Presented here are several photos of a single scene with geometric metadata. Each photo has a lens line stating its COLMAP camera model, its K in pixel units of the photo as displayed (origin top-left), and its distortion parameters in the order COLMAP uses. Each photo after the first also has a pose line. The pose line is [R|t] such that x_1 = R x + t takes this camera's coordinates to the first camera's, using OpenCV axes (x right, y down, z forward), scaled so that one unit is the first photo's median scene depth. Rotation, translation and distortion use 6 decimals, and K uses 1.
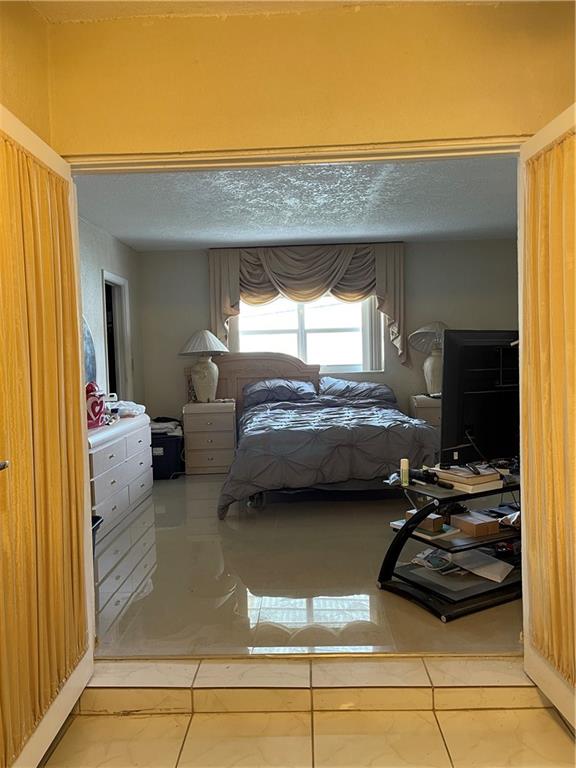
lens RADIAL K [[580.5, 0, 285.6], [0, 580.5, 382.4], [0, 0, 1]] dist [0.037254, -0.022709]
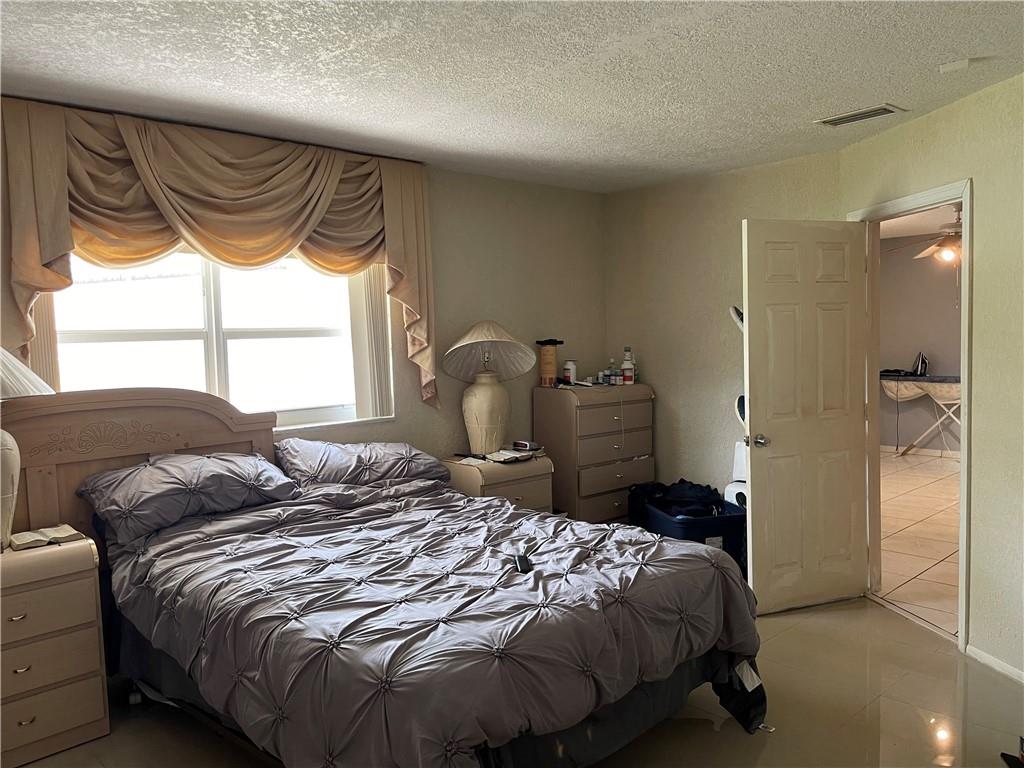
lens RADIAL K [[774.0, 0, 513.6], [0, 774.0, 388.7], [0, 0, 1]] dist [0.037254, -0.022709]
pose [[0.718273, -0.041213, 0.694540, -0.222218], [0.031916, 0.999145, 0.026281, -0.058610], [-0.695029, 0.003289, 0.718974, 0.457648]]
